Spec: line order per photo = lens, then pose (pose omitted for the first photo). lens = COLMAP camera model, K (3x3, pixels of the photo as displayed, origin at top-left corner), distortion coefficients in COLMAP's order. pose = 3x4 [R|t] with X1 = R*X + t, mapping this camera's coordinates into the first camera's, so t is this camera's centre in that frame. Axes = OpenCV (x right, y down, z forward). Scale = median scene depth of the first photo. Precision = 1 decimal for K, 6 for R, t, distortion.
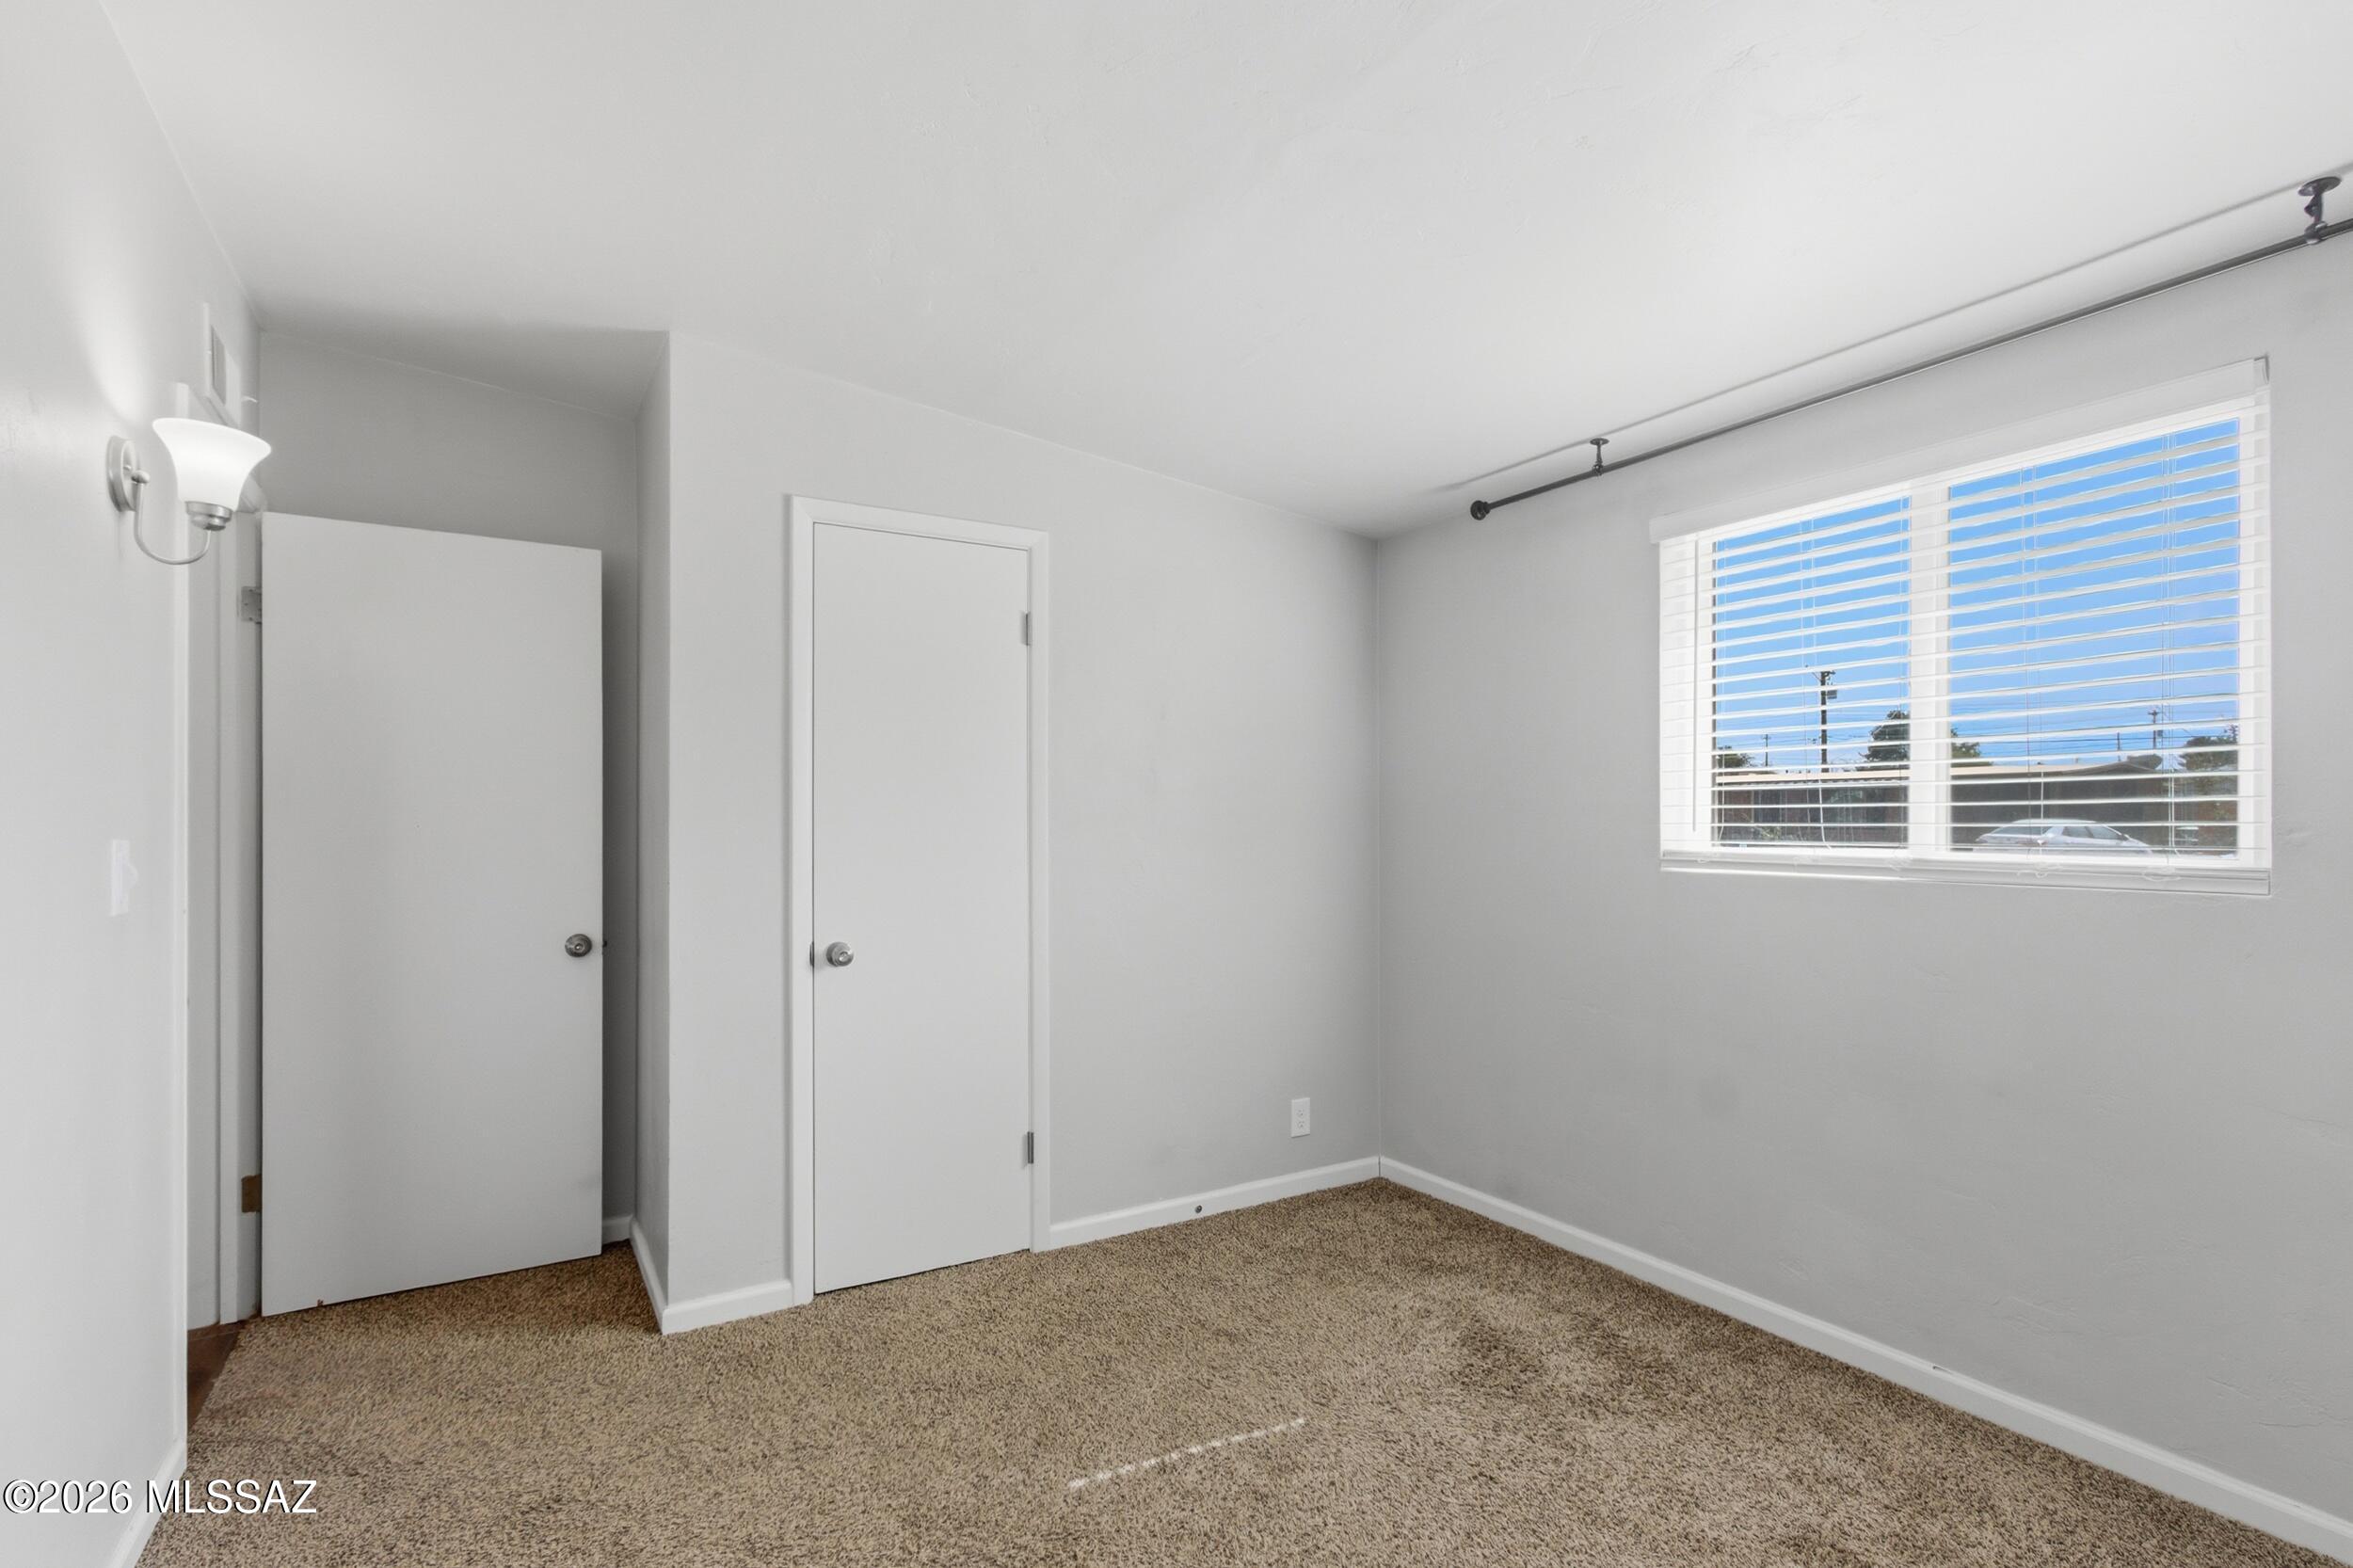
lens RADIAL K [[1103.8, 0, 1128.4], [0, 1103.8, 836.2], [0, 0, 1]] dist [0.001141, 0.003032]
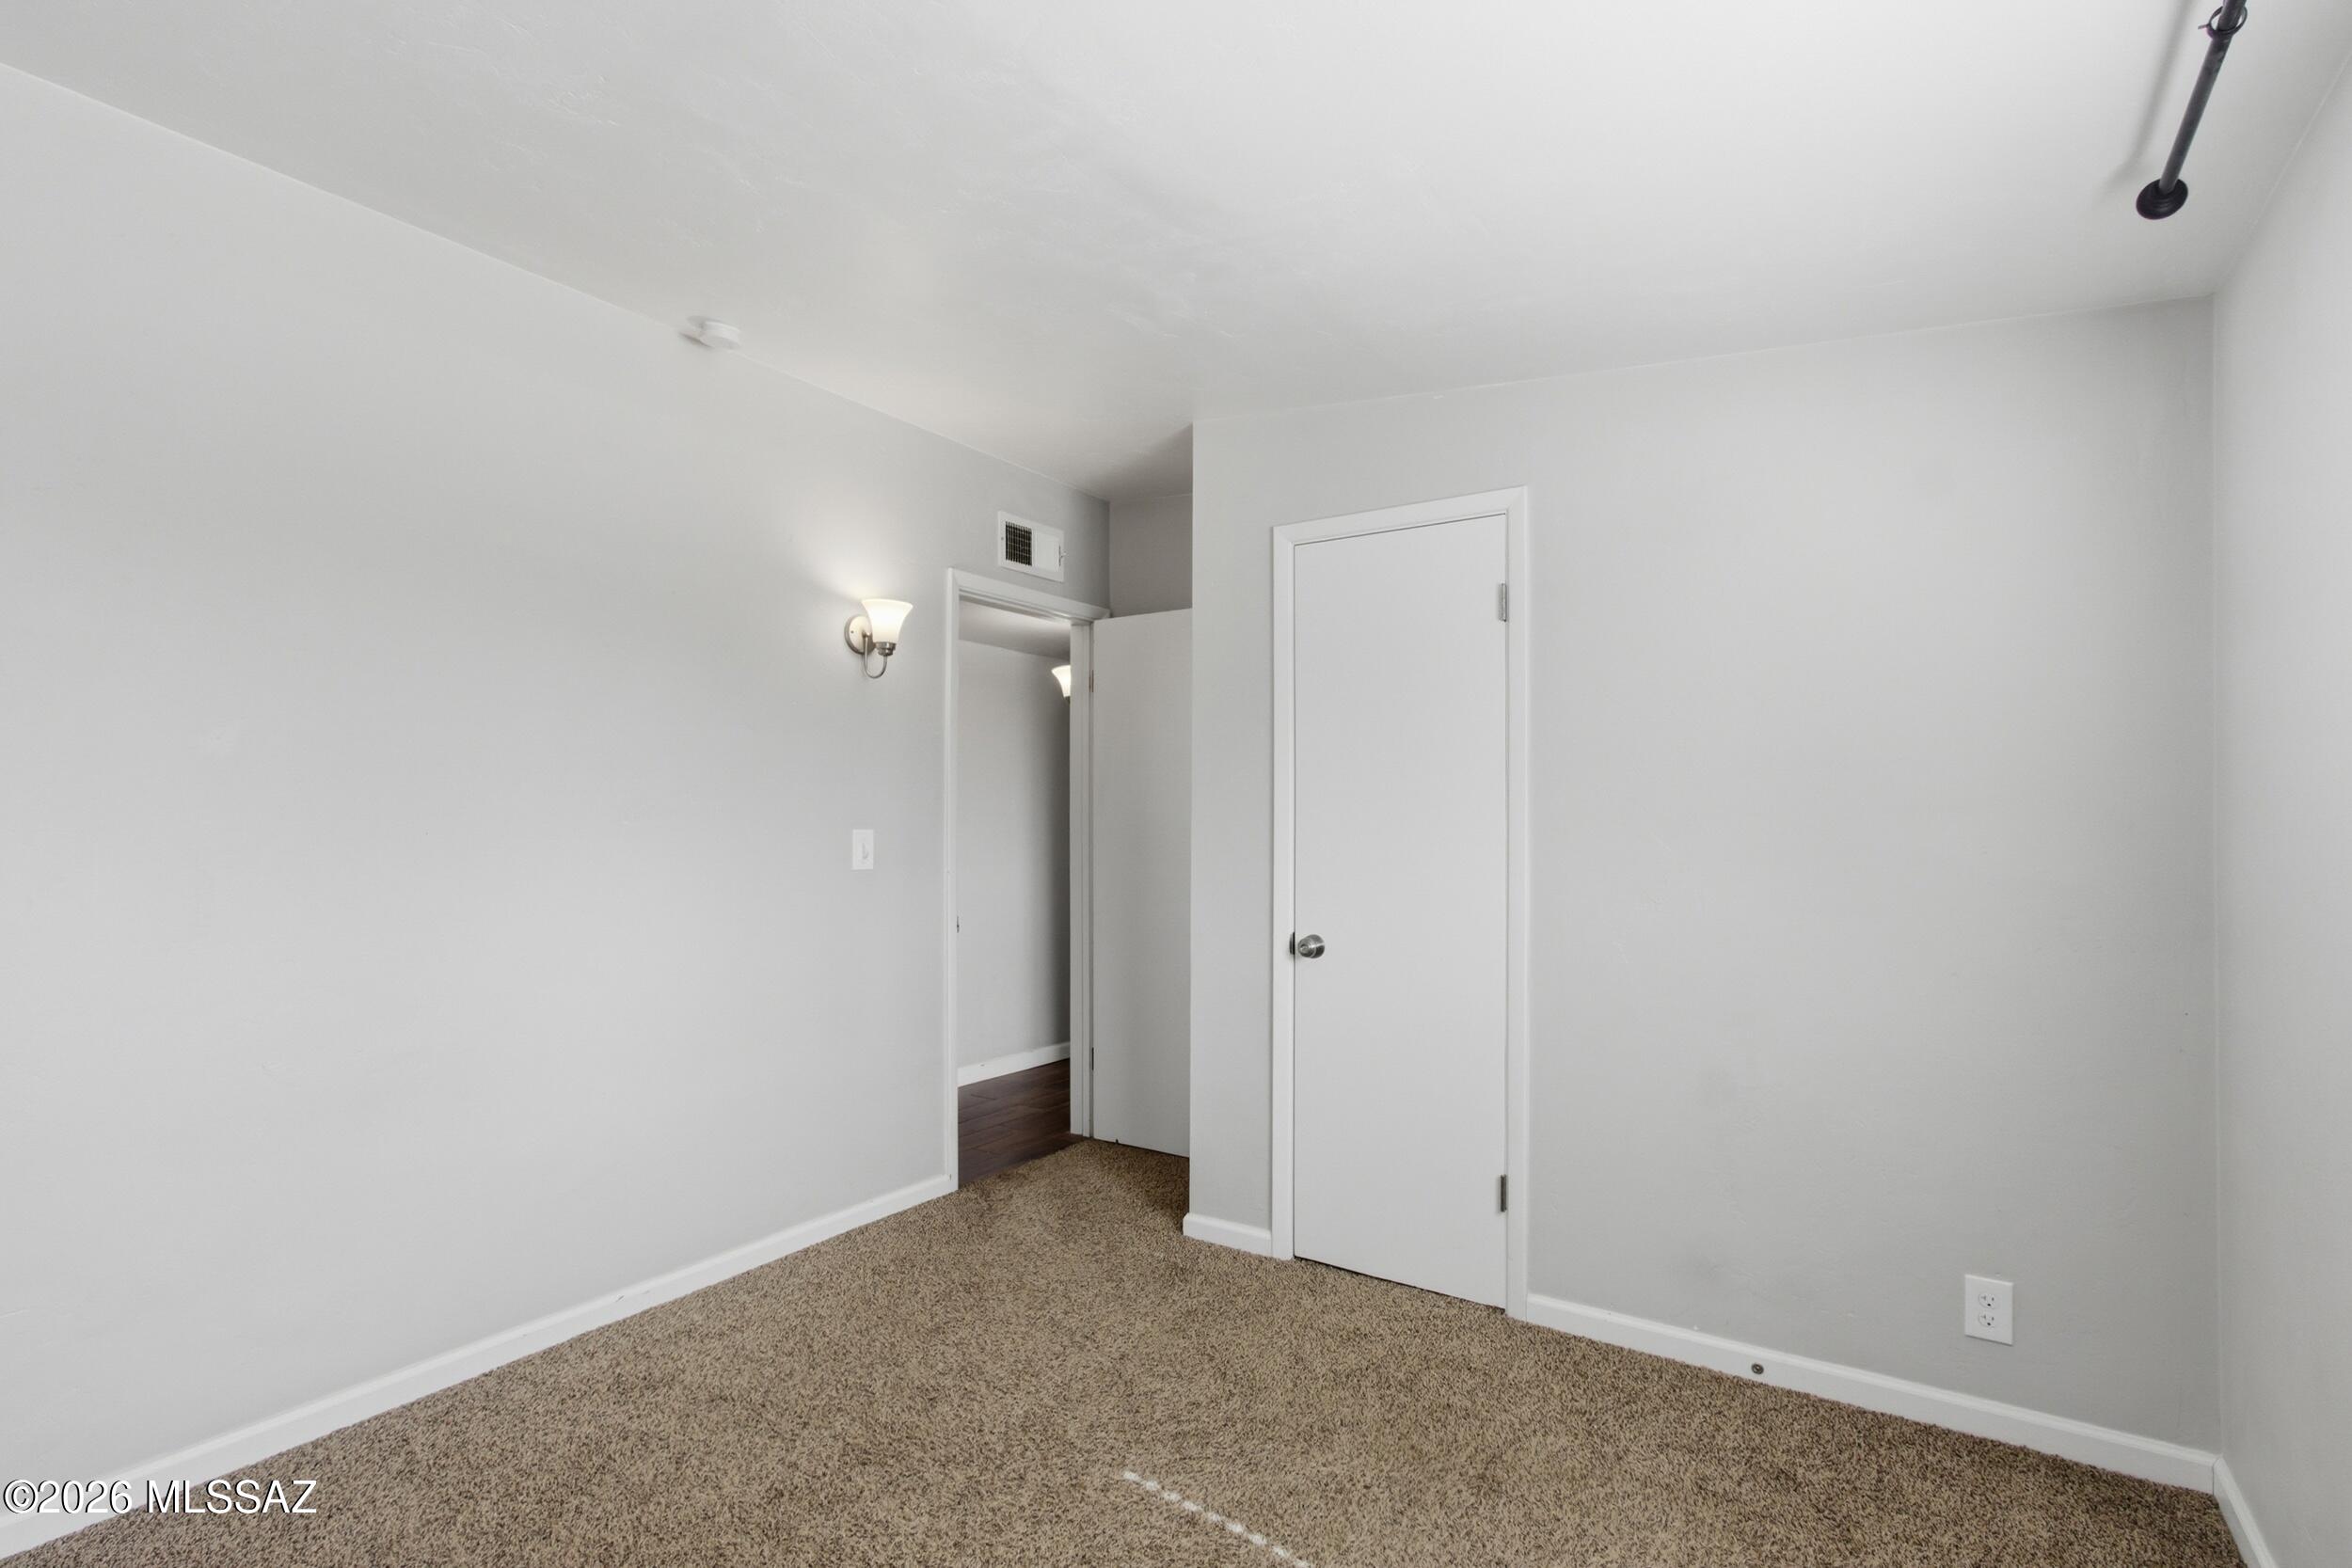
lens RADIAL K [[1087.1, 0, 1198.4], [0, 1087.1, 806.1], [0, 0, 1]] dist [-0.002463, 0.002700]
pose [[0.441252, -0.009878, -0.897329, 0.579985], [-0.008789, 0.999844, -0.015329, -0.009193], [0.897340, 0.014651, 0.441096, 0.399015]]
